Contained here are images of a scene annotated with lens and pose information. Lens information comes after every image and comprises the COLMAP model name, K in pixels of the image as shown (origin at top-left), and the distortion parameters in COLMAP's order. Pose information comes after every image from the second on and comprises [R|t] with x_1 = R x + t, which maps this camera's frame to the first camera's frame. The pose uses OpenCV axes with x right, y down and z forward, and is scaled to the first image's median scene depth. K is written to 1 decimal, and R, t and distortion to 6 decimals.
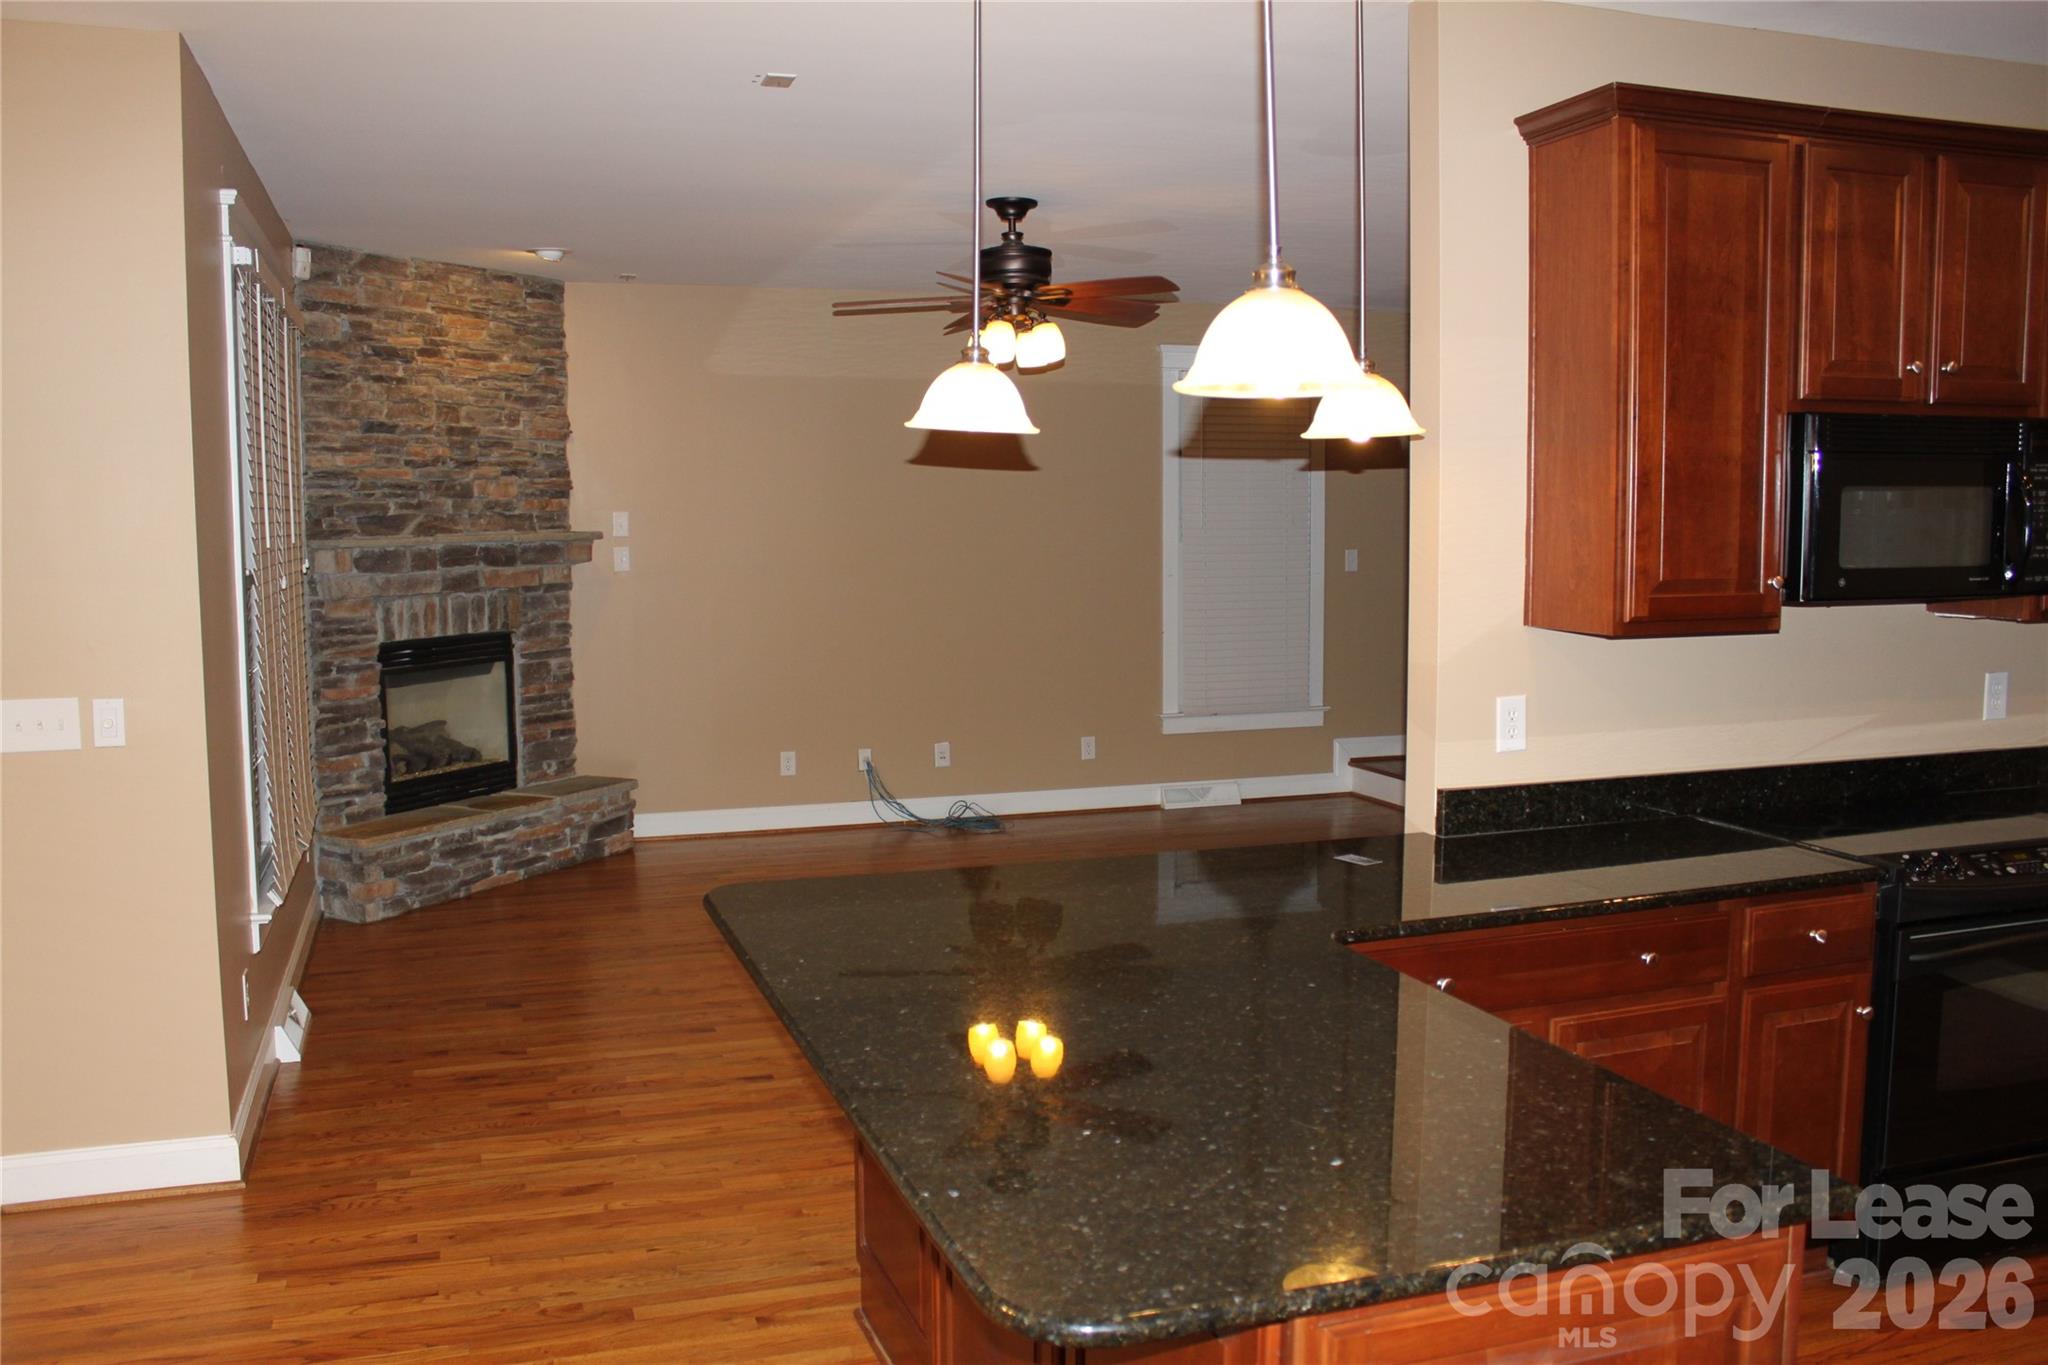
lens RADIAL K [[1772.3, 0, 988.3], [0, 1772.3, 672.6], [0, 0, 1]] dist [-0.107242, 0.013731]
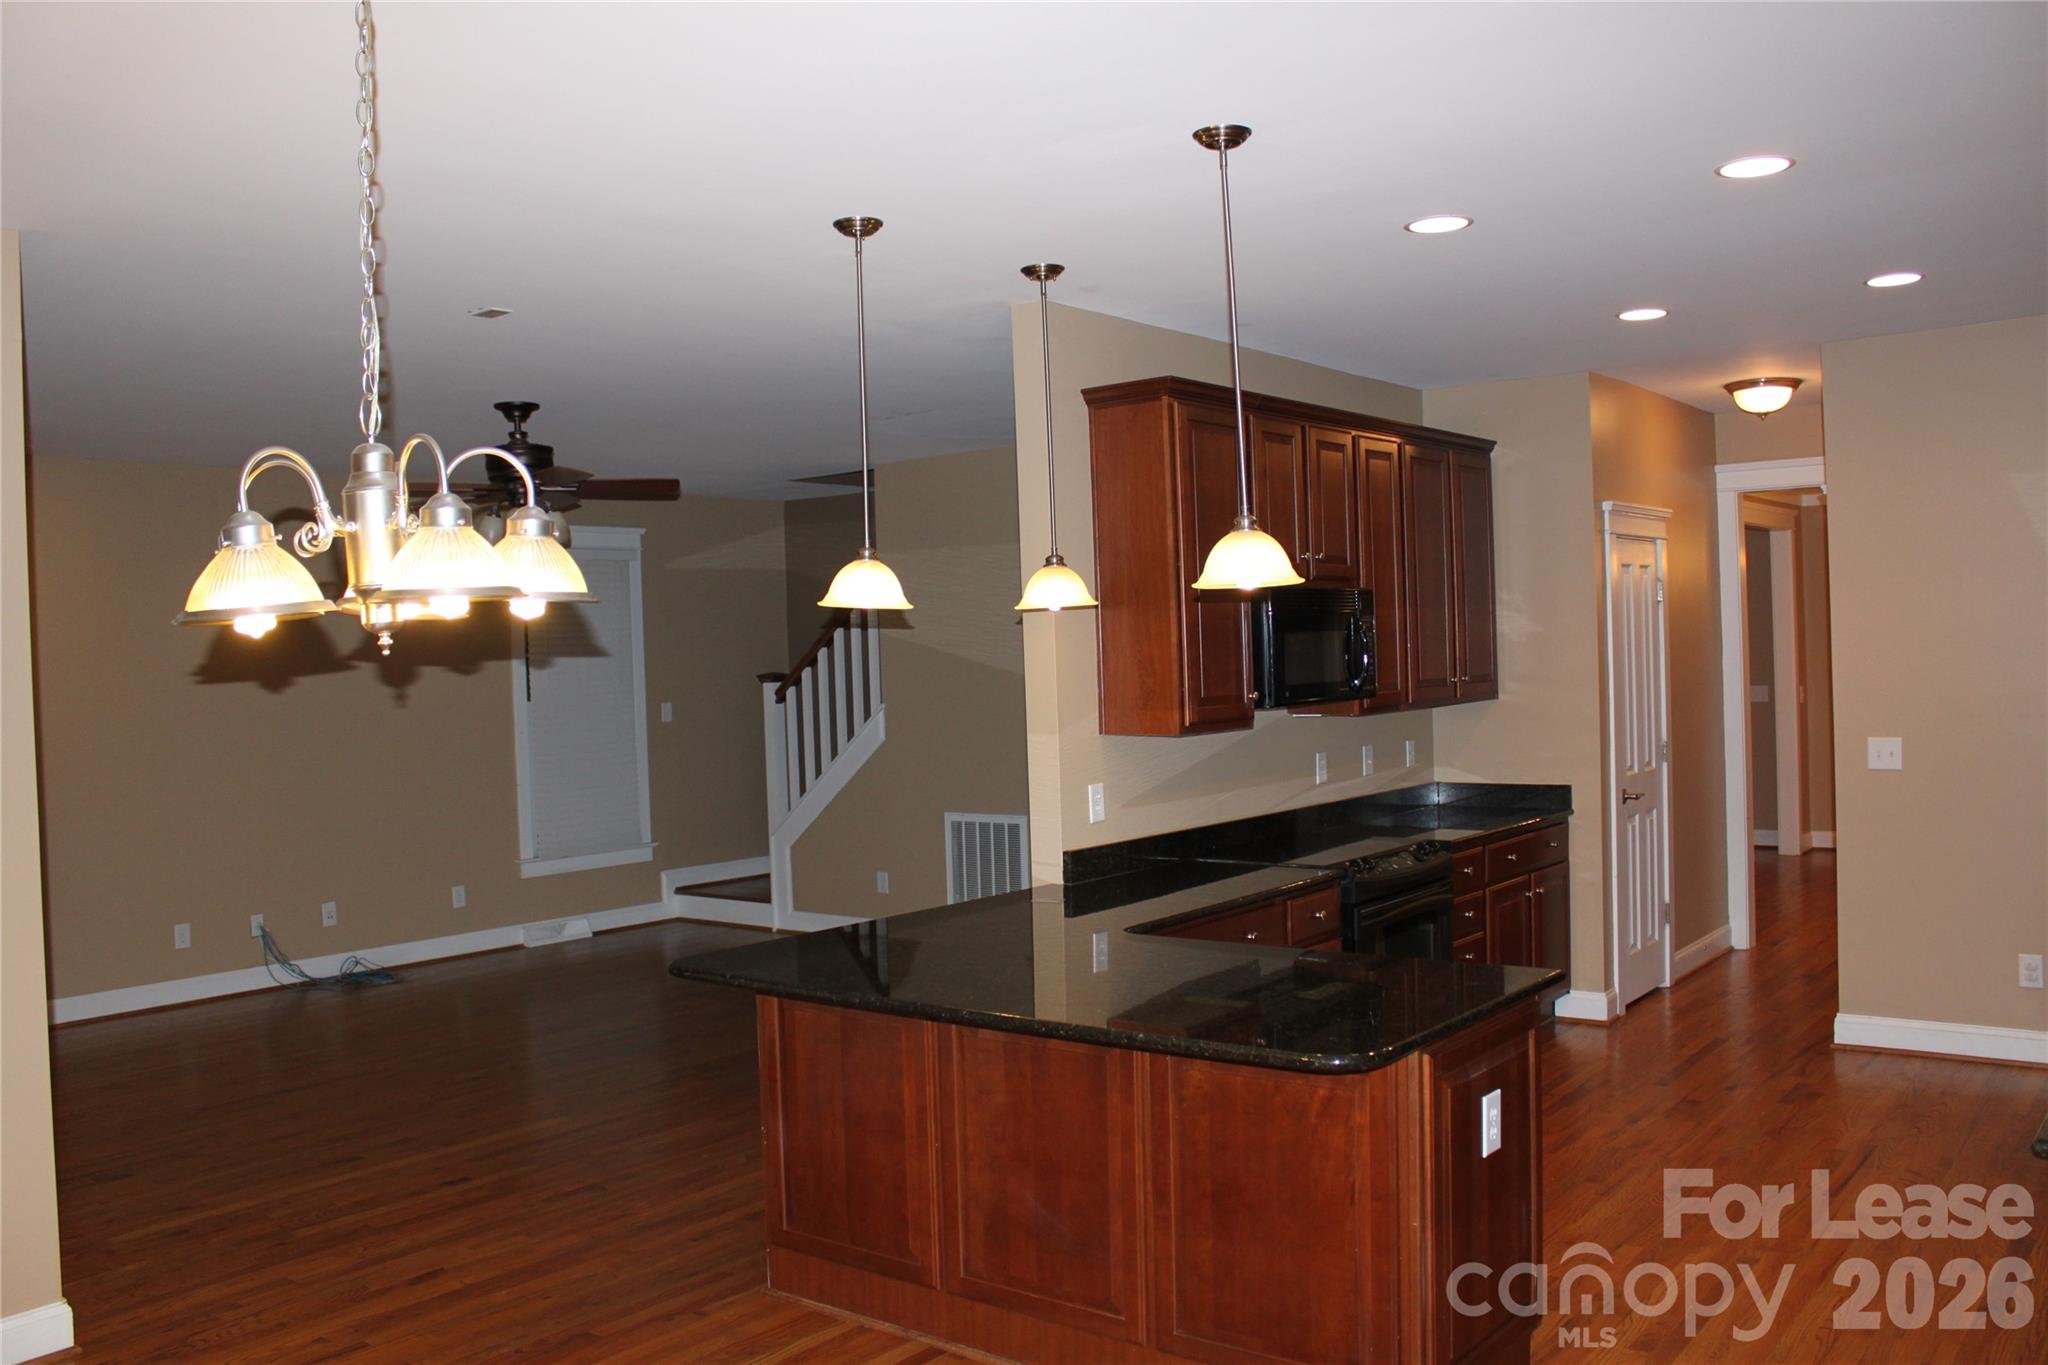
lens RADIAL K [[1771.9, 0, 1076.5], [0, 1771.9, 626.5], [0, 0, 1]] dist [-0.172195, 0.144176]
pose [[0.822868, -0.015678, 0.568016, -0.285500], [0.082221, 0.992385, -0.091719, 0.009229], [-0.562253, 0.122176, 0.817891, -0.103276]]
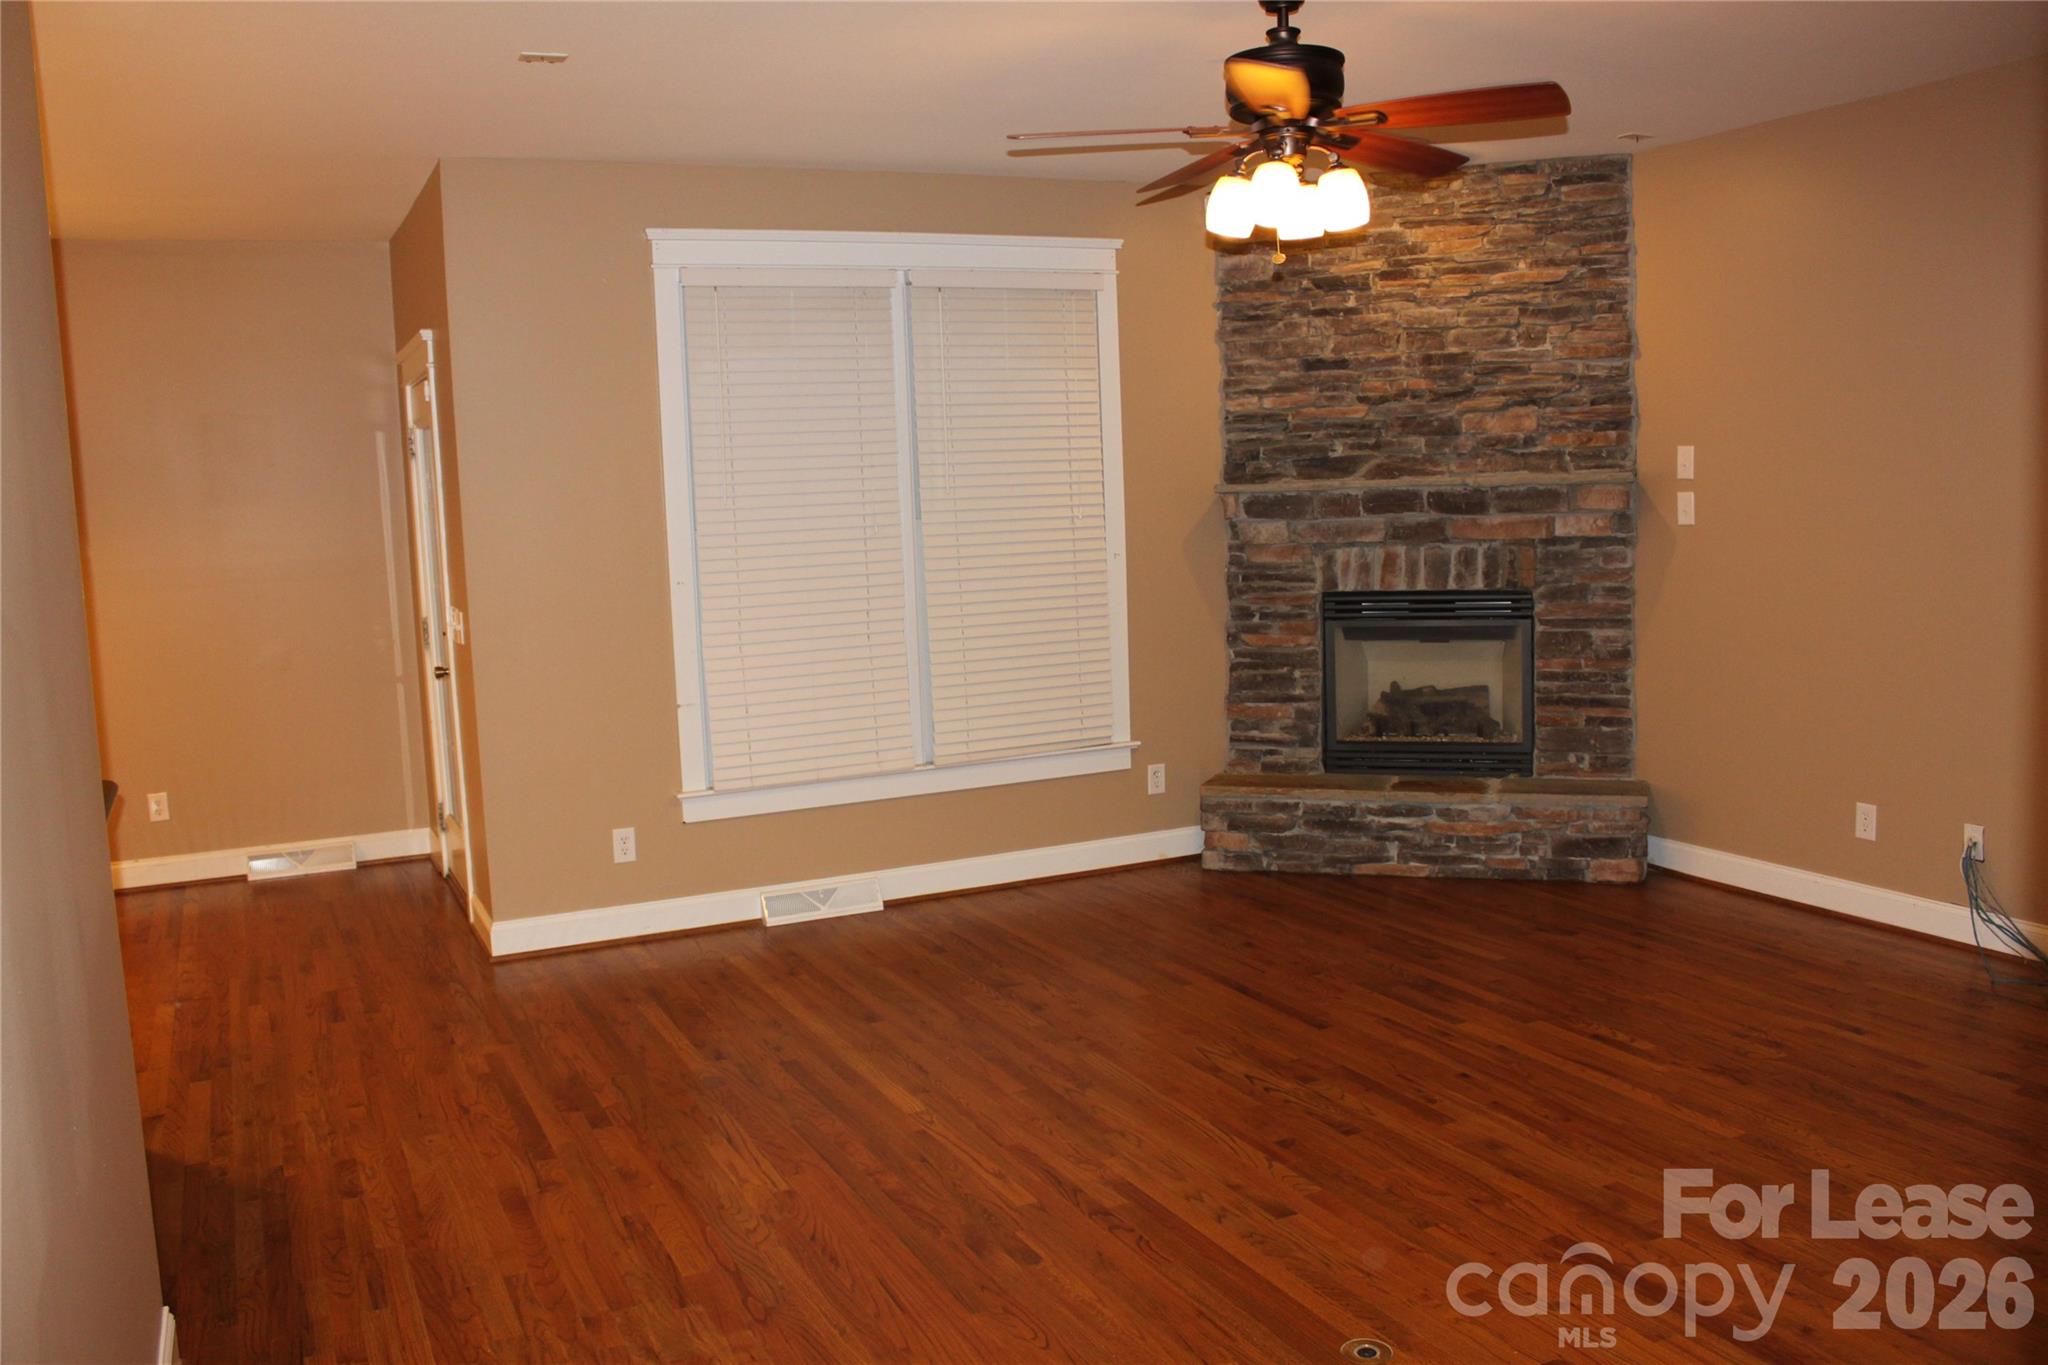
lens RADIAL K [[1772.3, 0, 988.3], [0, 1772.3, 672.6], [0, 0, 1]] dist [-0.107242, 0.013731]
pose [[0.111280, 0.118139, -0.986742, 0.577495], [-0.054352, 0.992146, 0.112657, -0.070991], [0.992302, 0.041095, 0.116827, 0.702364]]
